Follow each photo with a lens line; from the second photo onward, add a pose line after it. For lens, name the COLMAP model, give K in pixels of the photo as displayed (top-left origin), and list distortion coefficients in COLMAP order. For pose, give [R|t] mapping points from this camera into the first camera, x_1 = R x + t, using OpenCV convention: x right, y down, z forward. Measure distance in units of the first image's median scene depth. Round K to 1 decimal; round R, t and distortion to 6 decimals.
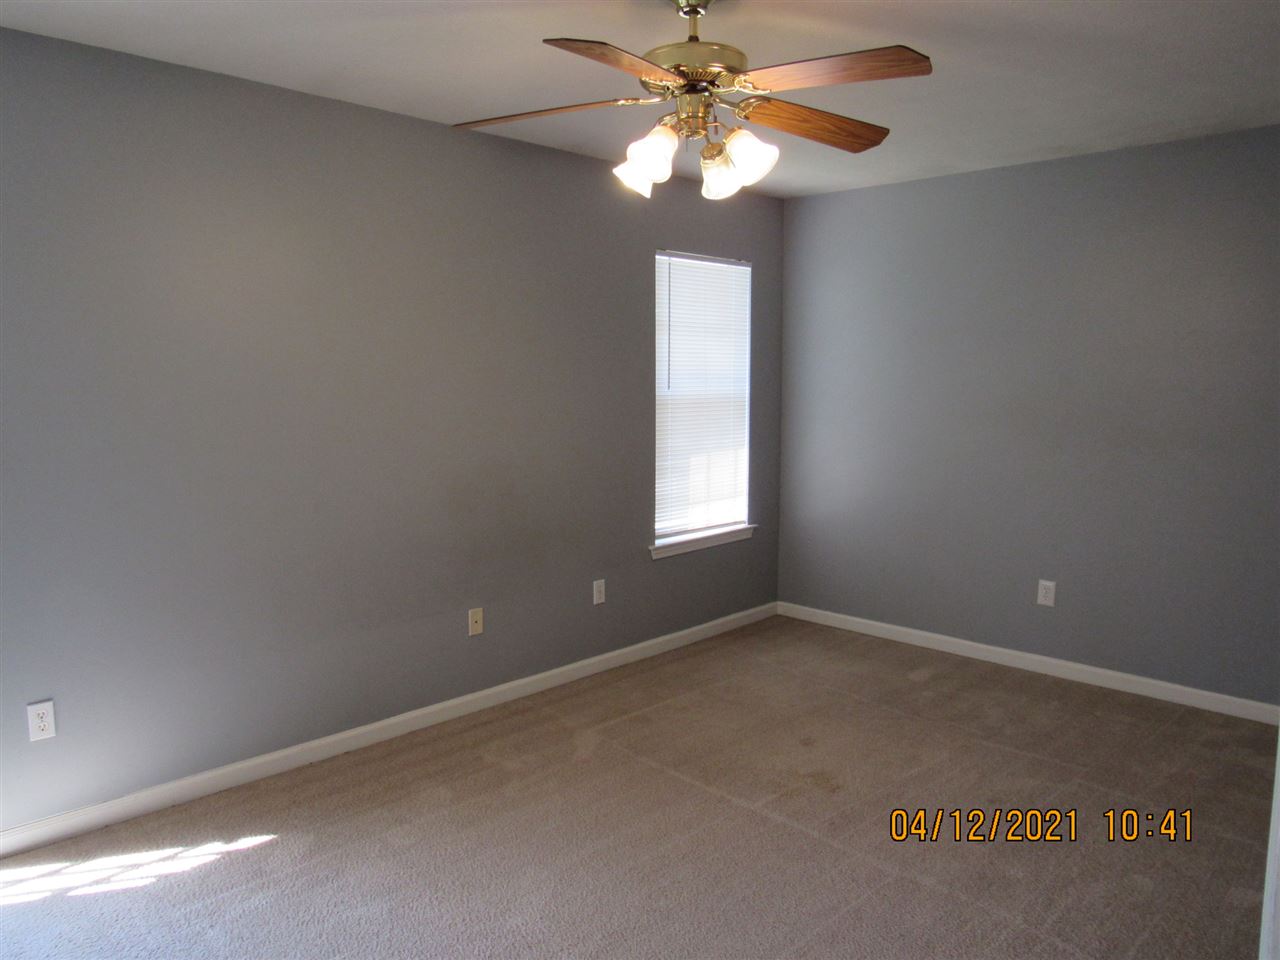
lens RADIAL K [[912.5, 0, 640.0], [0, 912.5, 480.0], [0, 0, 1]] dist [-0.061465, 0.056207]
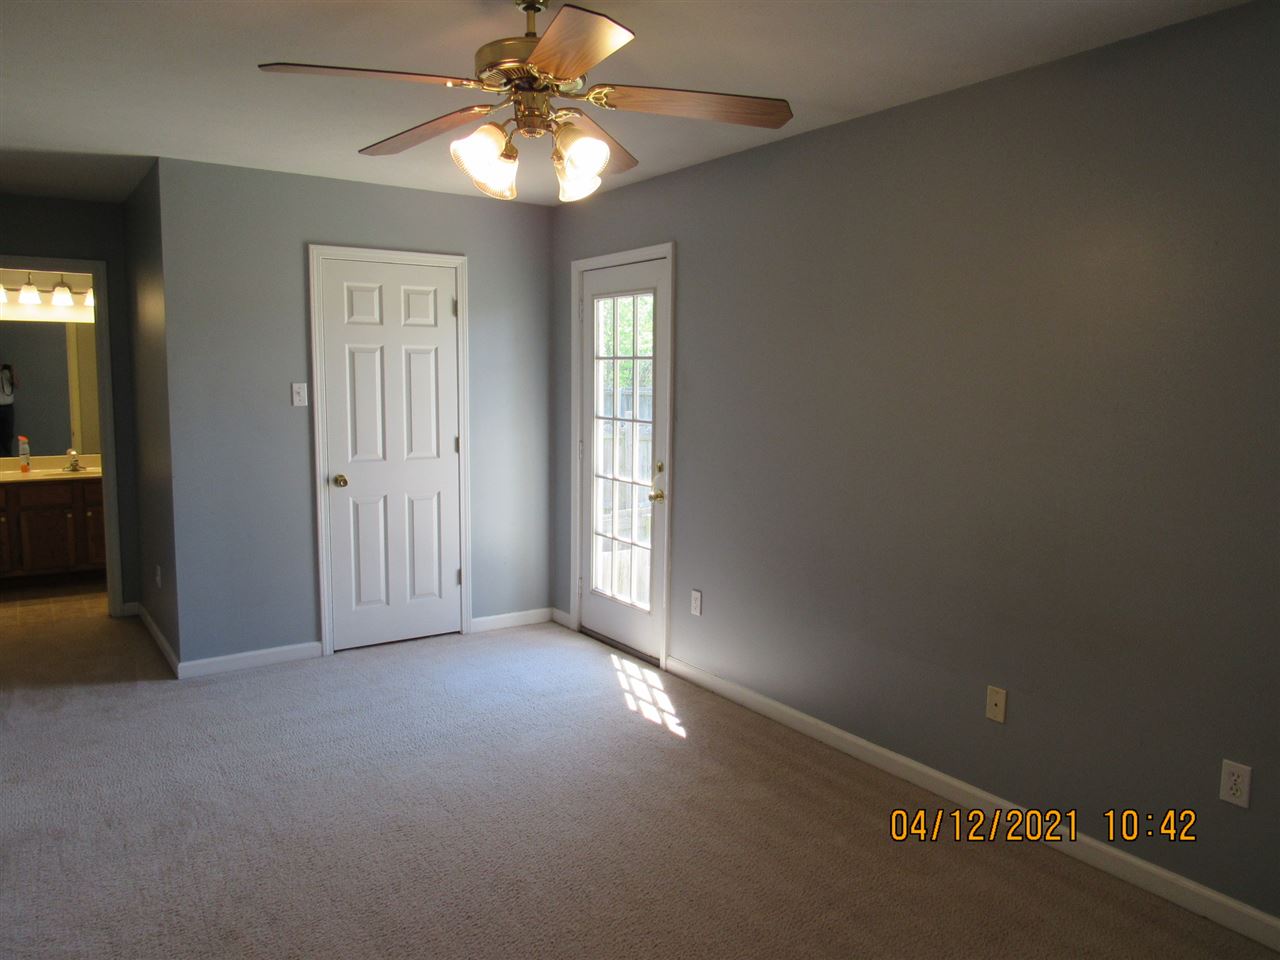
lens RADIAL K [[912.5, 0, 640.0], [0, 912.5, 480.0], [0, 0, 1]] dist [-0.061465, 0.056207]
pose [[-0.201554, 0.077728, -0.976388, 0.854950], [-0.147843, 0.983011, 0.108774, -0.094686], [0.968255, 0.166276, -0.186638, 1.143695]]
